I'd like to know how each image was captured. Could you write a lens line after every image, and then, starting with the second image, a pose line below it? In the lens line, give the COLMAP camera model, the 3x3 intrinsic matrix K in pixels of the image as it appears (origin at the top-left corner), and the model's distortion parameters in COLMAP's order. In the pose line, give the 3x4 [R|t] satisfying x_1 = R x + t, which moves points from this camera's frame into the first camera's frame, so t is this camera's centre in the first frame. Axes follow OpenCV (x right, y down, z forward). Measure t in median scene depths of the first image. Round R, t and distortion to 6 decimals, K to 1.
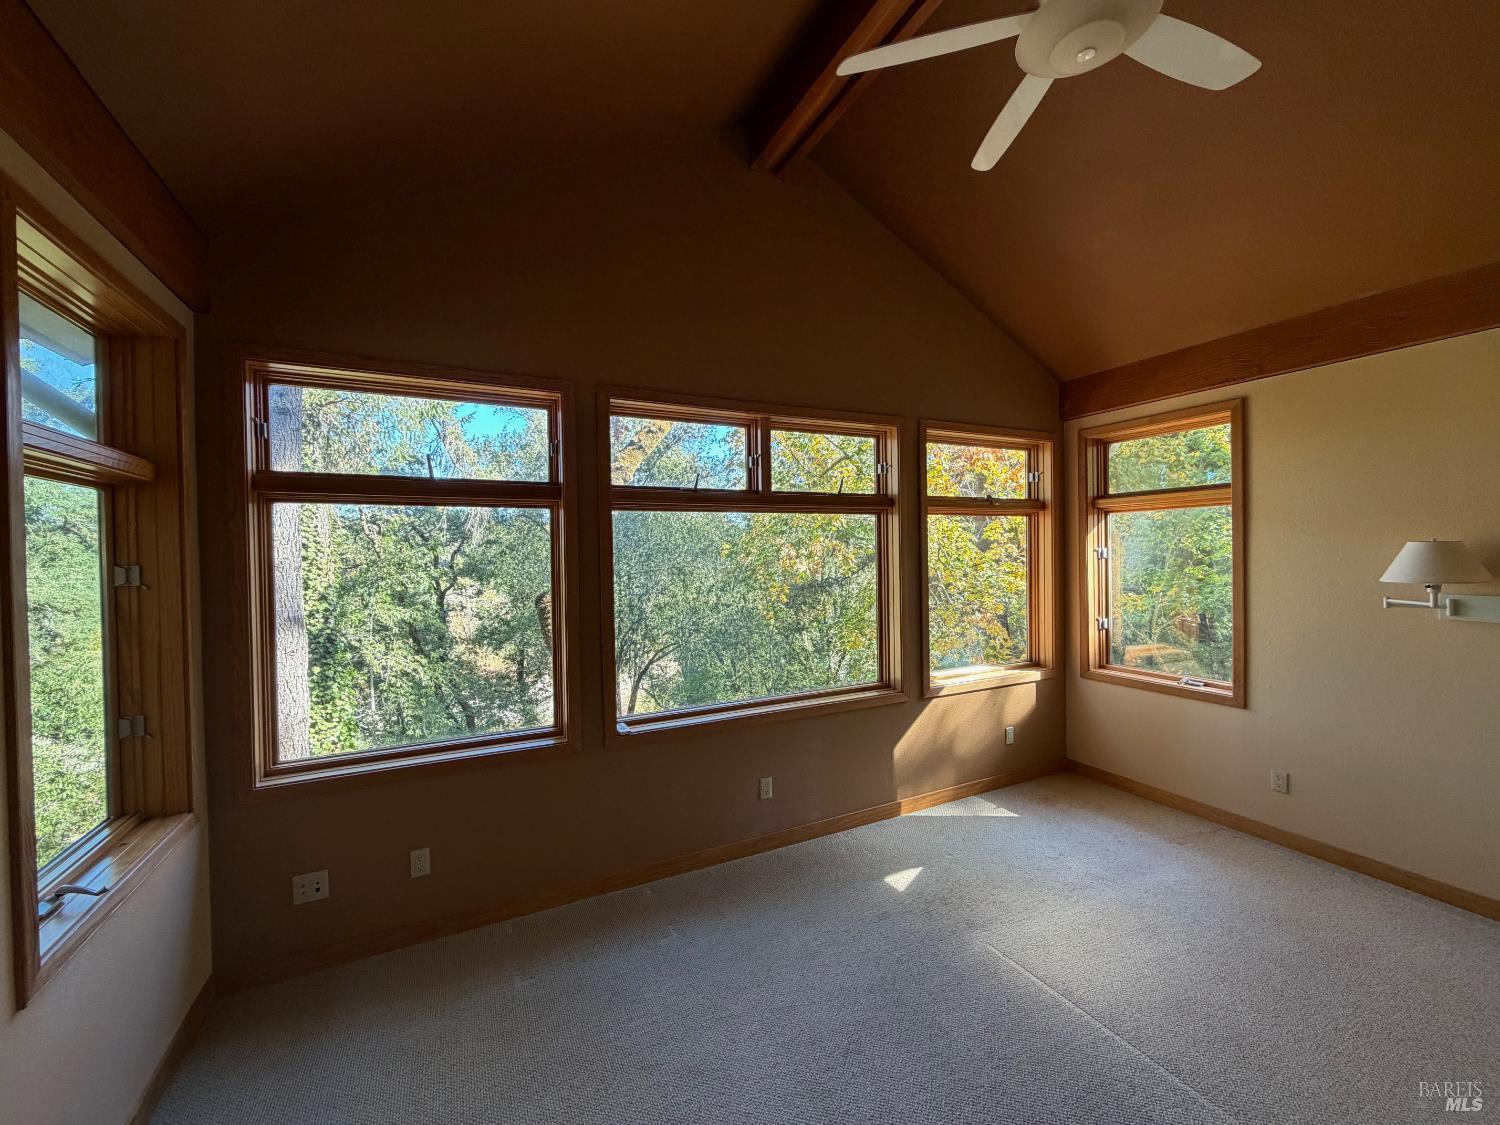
lens RADIAL K [[598.1, 0, 745.5], [0, 598.1, 561.6], [0, 0, 1]] dist [0.002082, 0.000178]
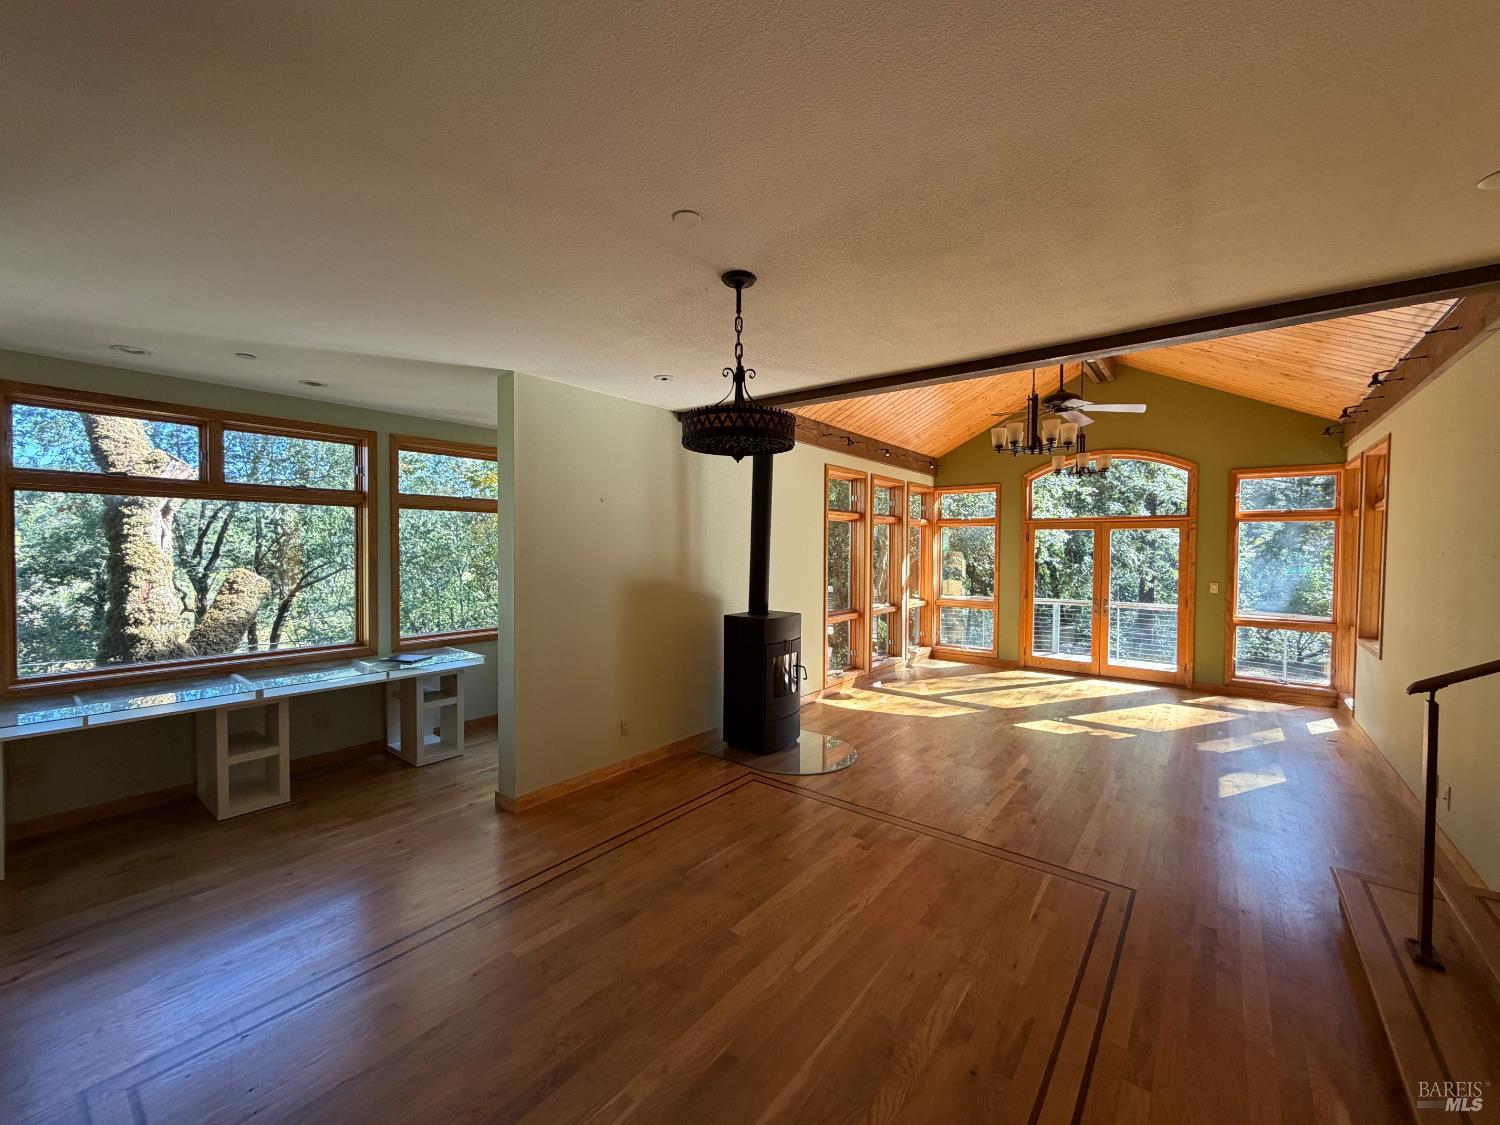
lens RADIAL K [[598.1, 0, 745.5], [0, 598.1, 561.6], [0, 0, 1]] dist [0.002082, 0.000178]
pose [[0.902227, 0.010675, 0.431128, 0.463344], [-0.012226, 0.999925, 0.000826, 0.025946], [-0.431087, -0.006016, 0.902290, -0.517741]]
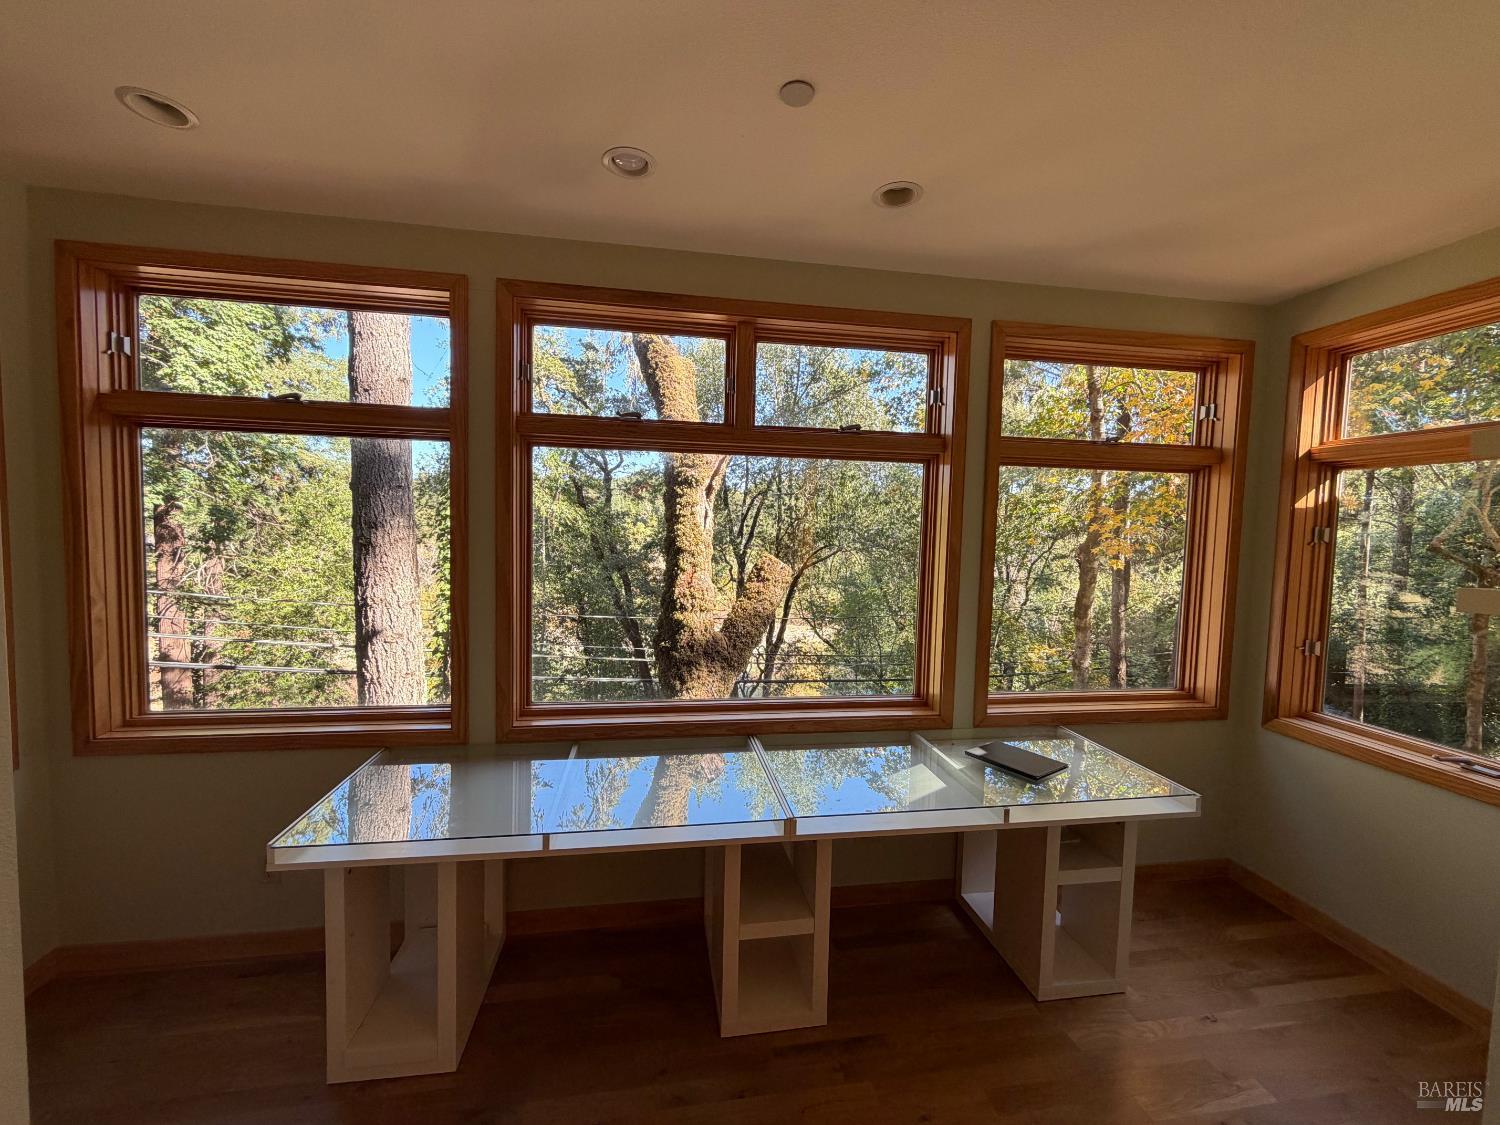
lens RADIAL K [[598.1, 0, 745.5], [0, 598.1, 561.6], [0, 0, 1]] dist [0.002082, 0.000178]
pose [[0.957279, 0.056020, -0.283687, 0.249148], [-0.045025, 0.997966, 0.045137, 0.016991], [0.285638, -0.030436, 0.957854, 0.286702]]
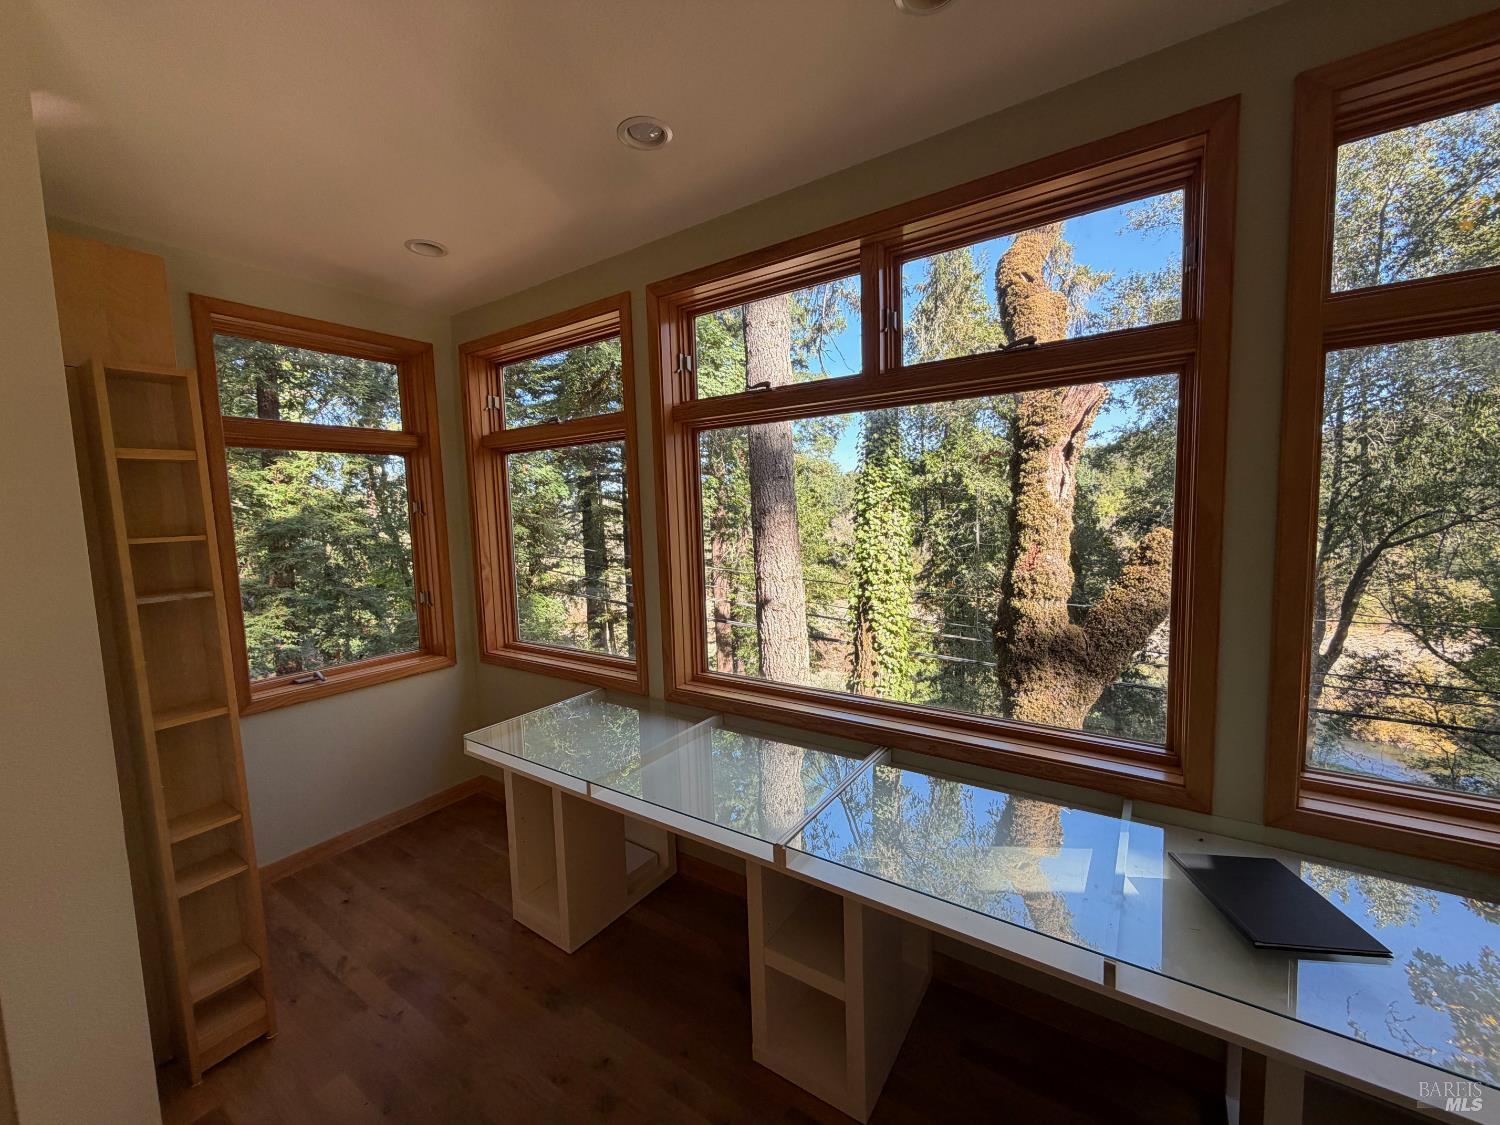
lens RADIAL K [[598.1, 0, 745.5], [0, 598.1, 561.6], [0, 0, 1]] dist [0.002082, 0.000178]
pose [[0.500373, 0.078044, -0.862285, 0.494954], [0.005801, 0.995605, 0.093476, 0.017406], [0.865790, -0.051775, 0.497721, 0.562898]]
